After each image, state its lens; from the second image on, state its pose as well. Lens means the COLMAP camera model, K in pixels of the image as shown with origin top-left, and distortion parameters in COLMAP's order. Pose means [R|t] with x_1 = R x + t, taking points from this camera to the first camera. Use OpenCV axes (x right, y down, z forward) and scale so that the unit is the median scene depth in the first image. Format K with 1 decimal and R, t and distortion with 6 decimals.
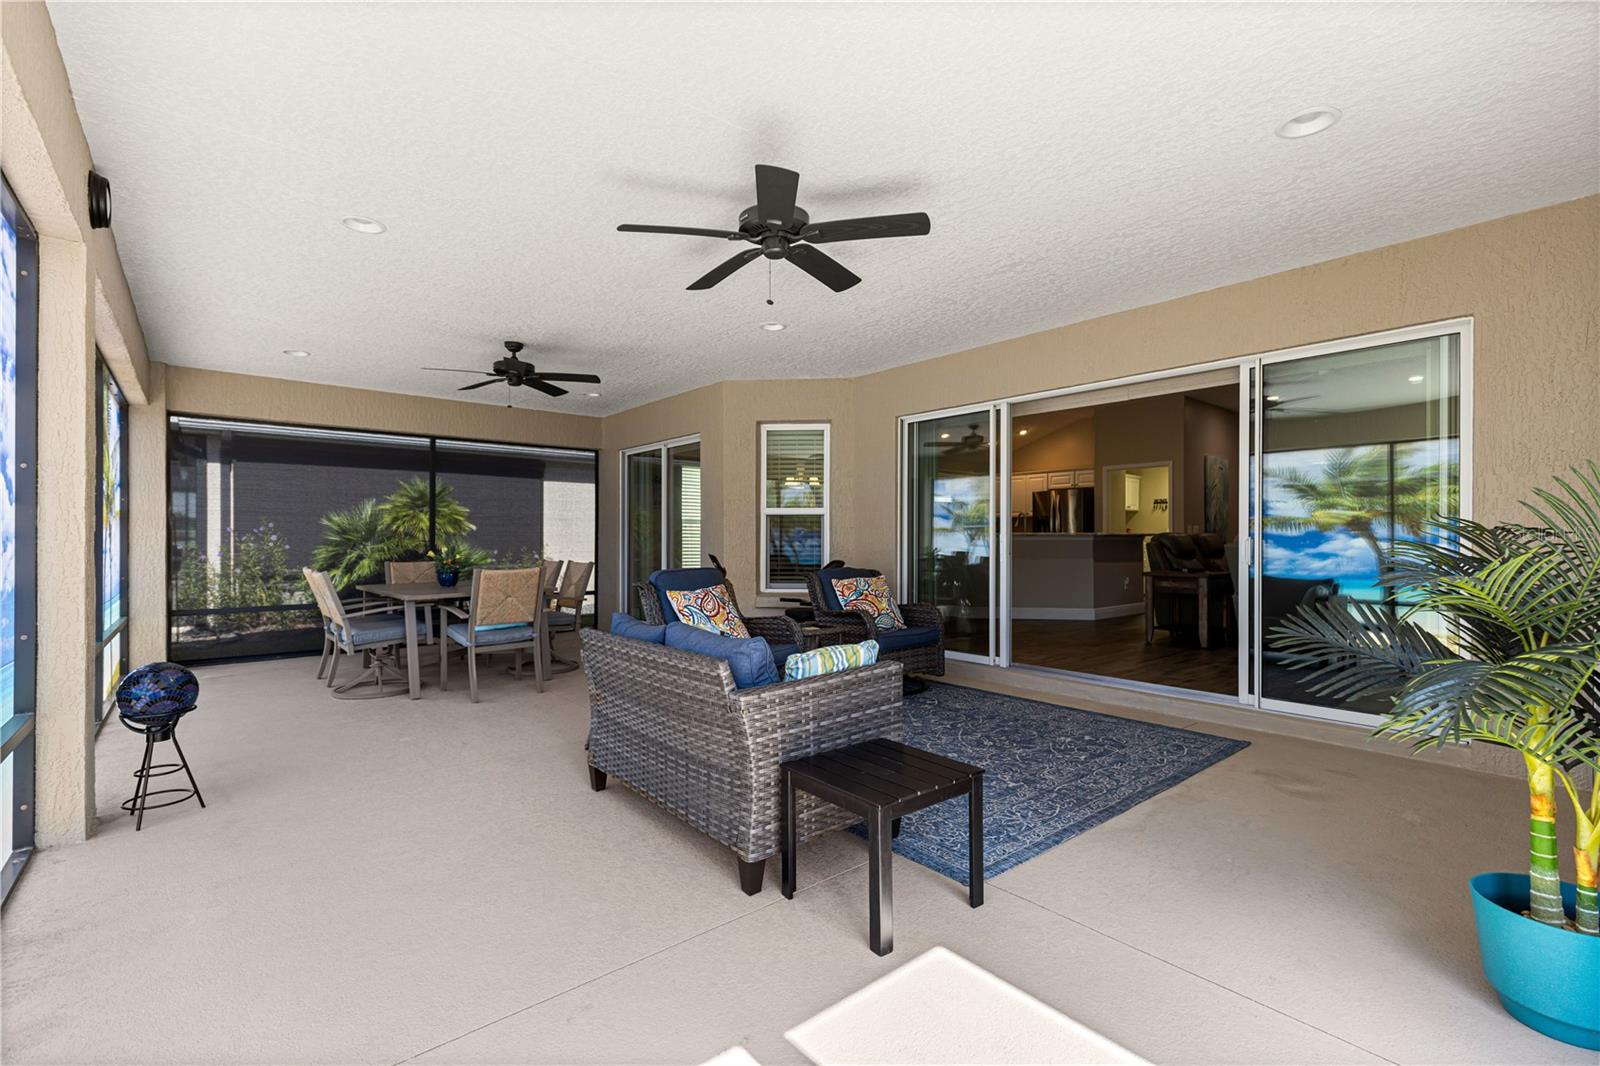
lens RADIAL K [[718.4, 0, 807.8], [0, 718.4, 532.7], [0, 0, 1]] dist [0.004351, -0.000017]
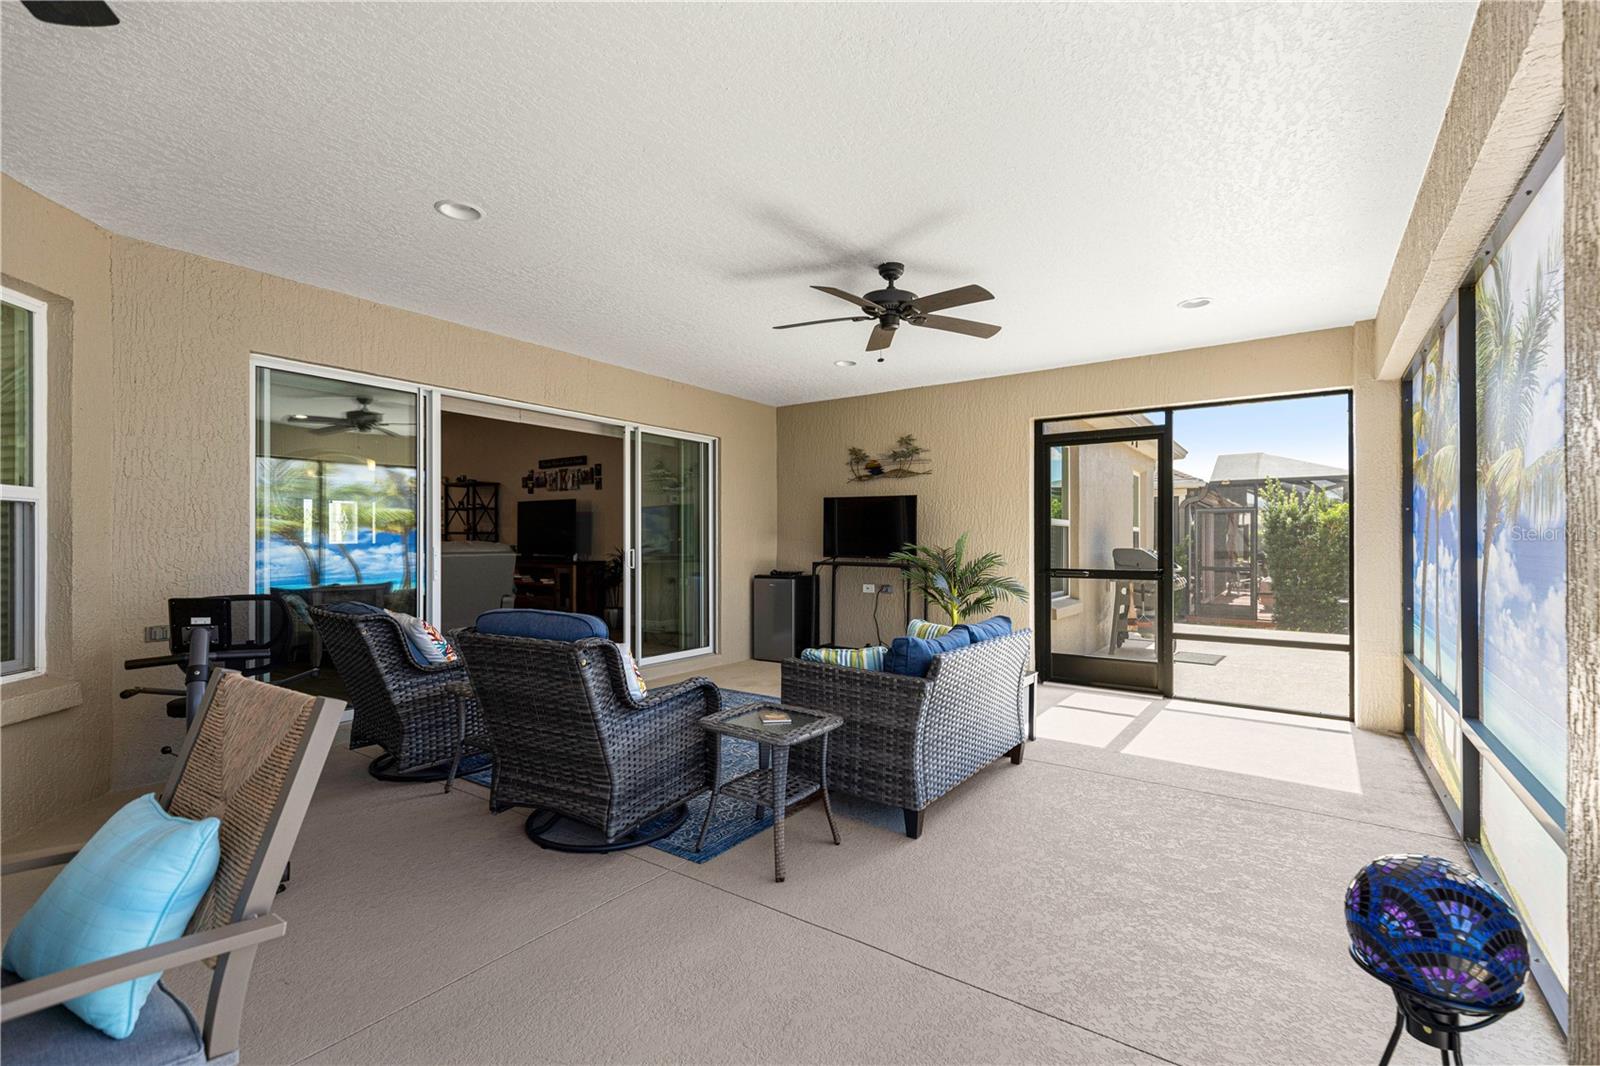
lens RADIAL K [[718.4, 0, 807.8], [0, 718.4, 532.7], [0, 0, 1]] dist [0.004351, -0.000017]
pose [[-0.257736, 0.013449, 0.966122, -0.539636], [-0.009155, 0.999824, -0.016361, -0.001619], [-0.966172, -0.013062, -0.257568, 0.649221]]
